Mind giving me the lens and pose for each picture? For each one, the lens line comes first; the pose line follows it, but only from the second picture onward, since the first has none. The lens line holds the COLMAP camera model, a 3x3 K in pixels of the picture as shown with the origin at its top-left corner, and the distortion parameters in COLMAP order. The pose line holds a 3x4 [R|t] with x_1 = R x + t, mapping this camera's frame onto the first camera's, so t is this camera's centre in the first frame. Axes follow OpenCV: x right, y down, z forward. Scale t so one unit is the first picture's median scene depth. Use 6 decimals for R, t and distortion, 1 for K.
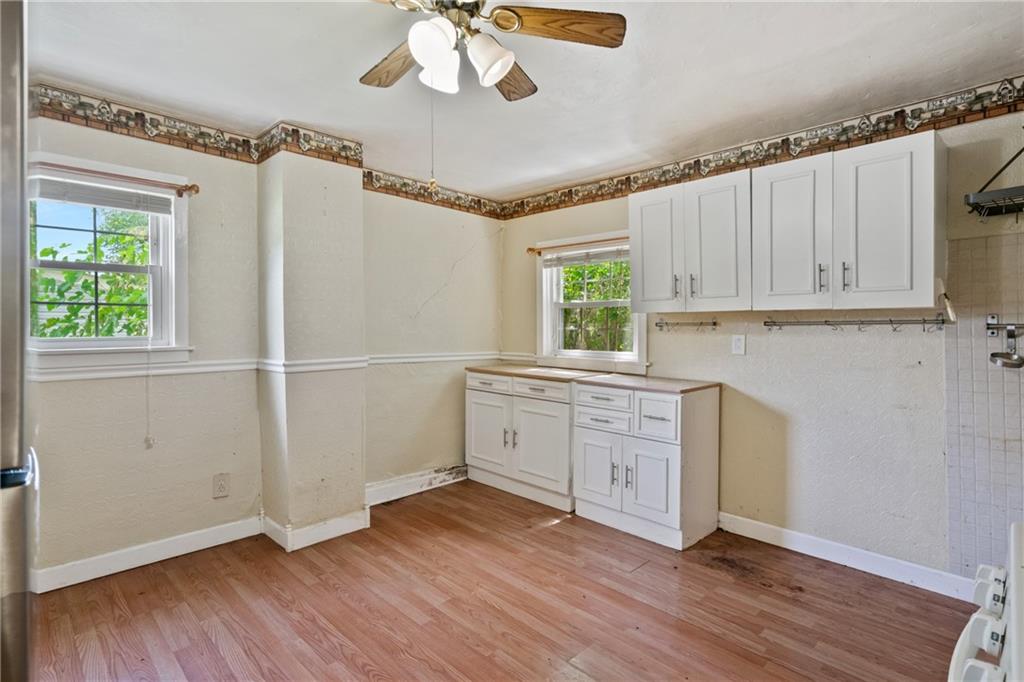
lens RADIAL K [[508.0, 0, 511.0], [0, 508.0, 332.0], [0, 0, 1]] dist [0.007006, -0.000398]
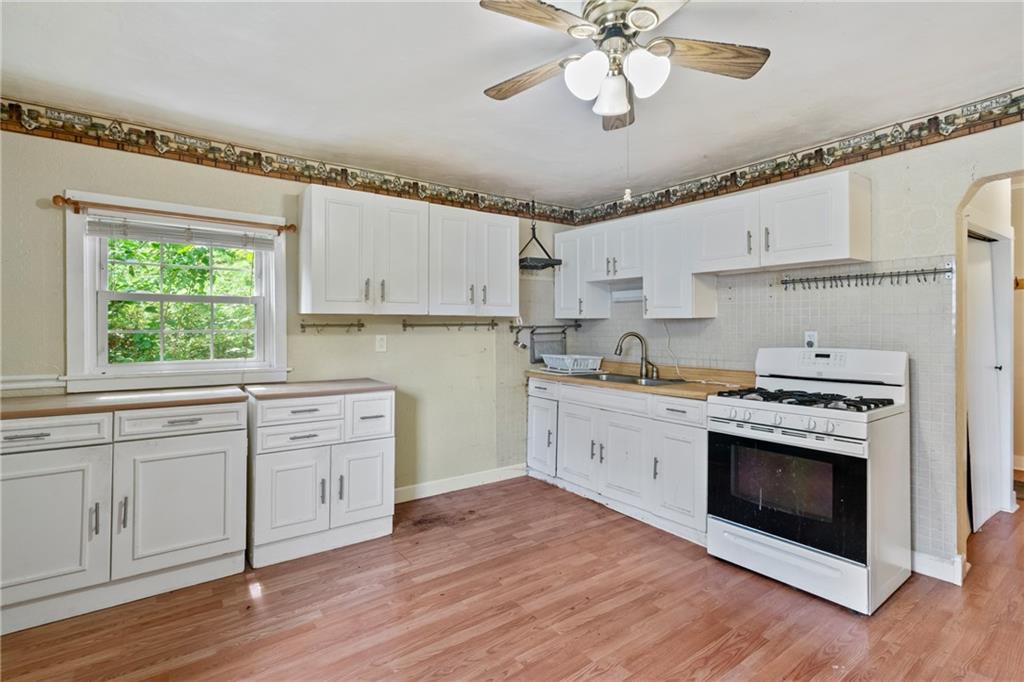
lens RADIAL K [[469.4, 0, 515.6], [0, 469.4, 332.3], [0, 0, 1]] dist [-0.001226, 0.000356]
pose [[0.159211, -0.006464, 0.987223, -0.607326], [0.017089, 0.999847, 0.003791, 0.000735], [-0.987097, 0.016267, 0.159297, 0.571568]]
